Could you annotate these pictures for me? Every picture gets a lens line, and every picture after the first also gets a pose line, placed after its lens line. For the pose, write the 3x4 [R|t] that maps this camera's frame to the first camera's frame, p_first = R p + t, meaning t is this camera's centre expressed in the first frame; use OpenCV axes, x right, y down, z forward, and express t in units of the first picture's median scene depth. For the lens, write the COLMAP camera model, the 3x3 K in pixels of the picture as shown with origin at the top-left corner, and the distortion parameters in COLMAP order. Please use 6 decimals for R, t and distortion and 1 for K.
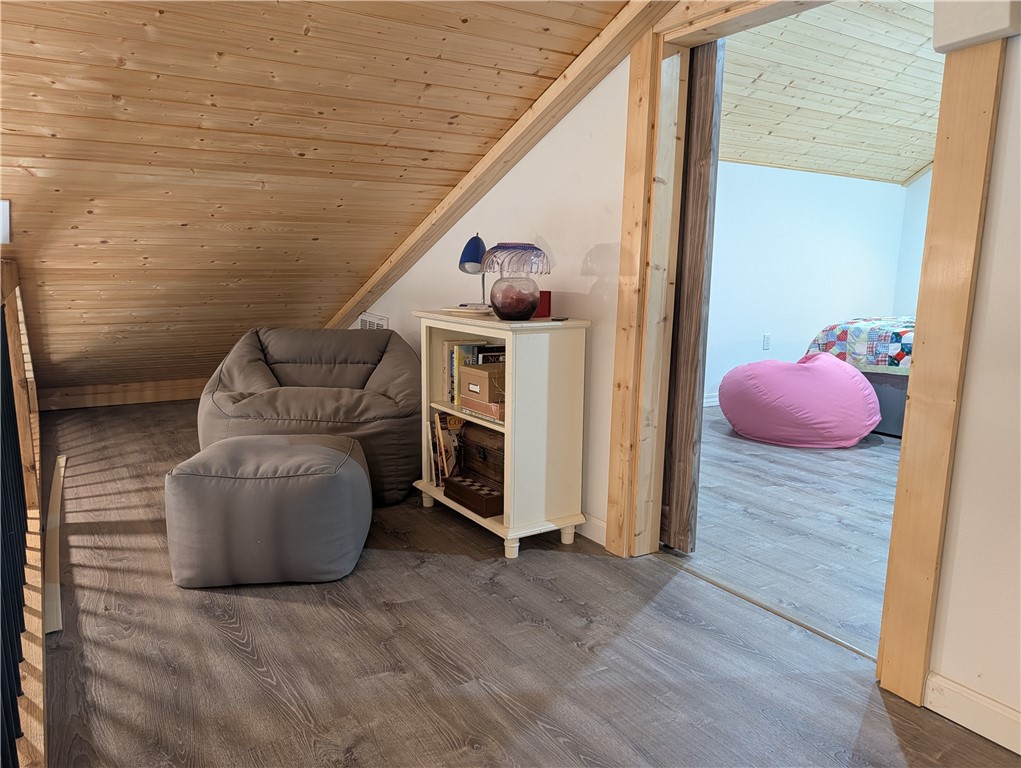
lens RADIAL K [[752.7, 0, 506.6], [0, 752.7, 387.9], [0, 0, 1]] dist [0.019509, -0.015840]
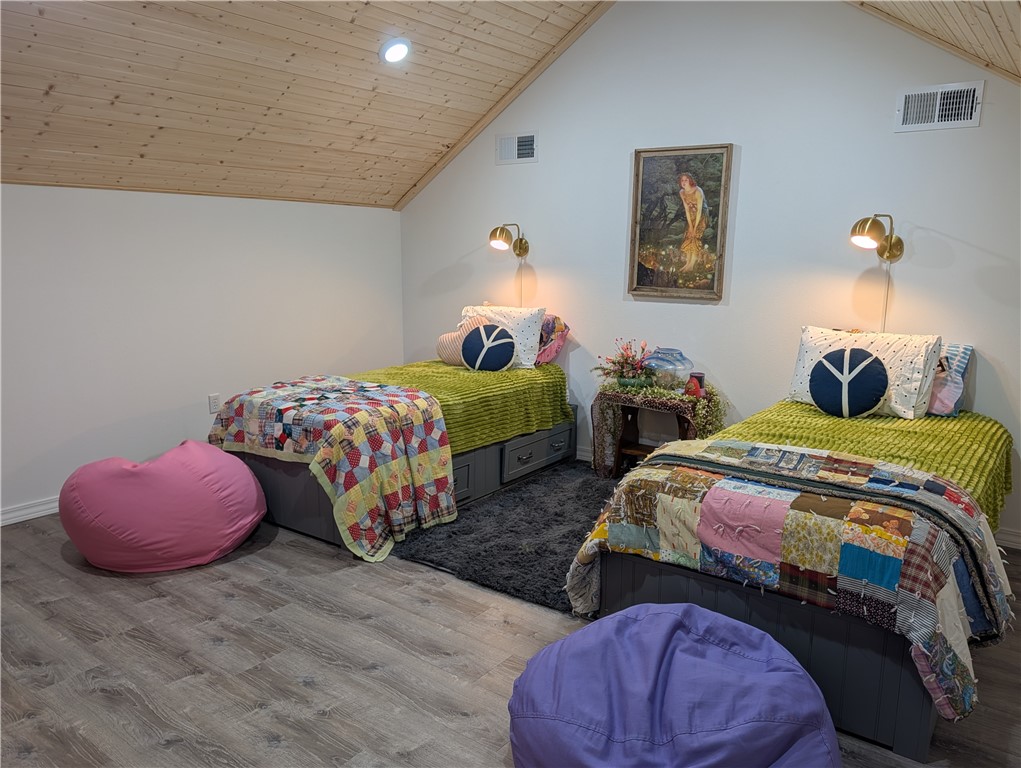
lens RADIAL K [[752.7, 0, 506.6], [0, 752.7, 387.9], [0, 0, 1]] dist [0.019509, -0.015840]
pose [[0.950905, -0.075521, 0.300128, 0.507449], [0.066774, 0.996993, 0.039312, -0.113185], [-0.302194, -0.017341, 0.953089, 0.135551]]
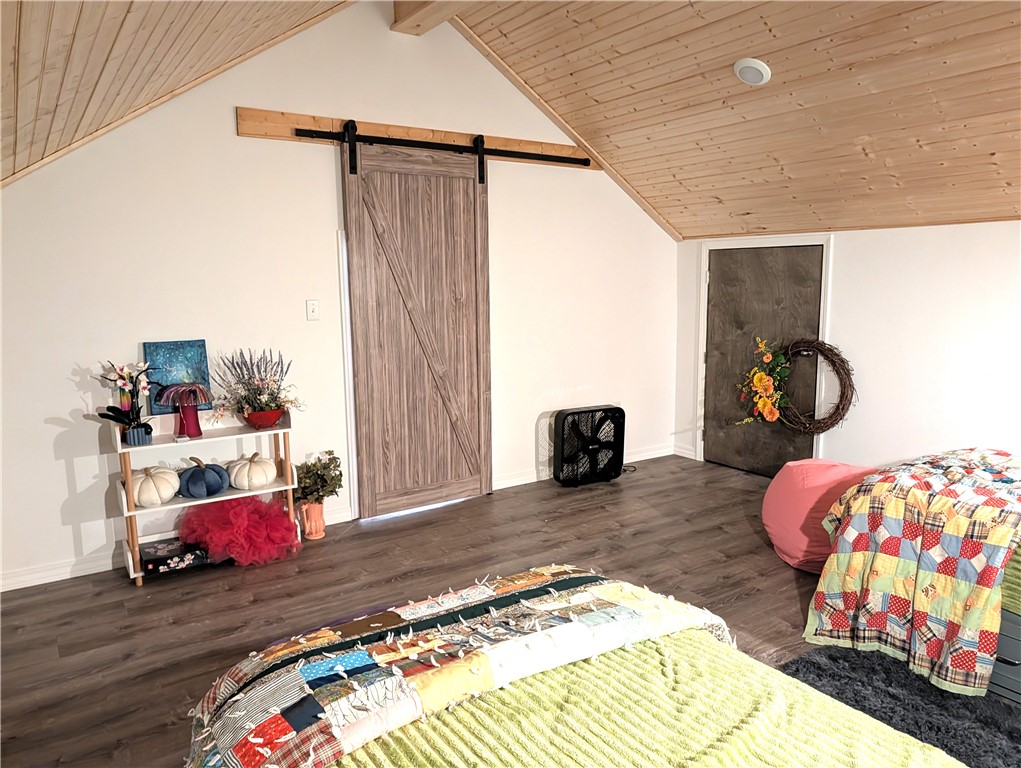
lens RADIAL K [[716.5, 0, 510.5], [0, 716.5, 384.0], [0, 0, 1]] dist [-0.003026, -0.003116]
pose [[0.001057, 0.126511, -0.991965, 1.206817], [-0.148391, 0.981003, 0.124955, -0.180313], [0.988928, 0.147067, 0.019810, 0.599093]]
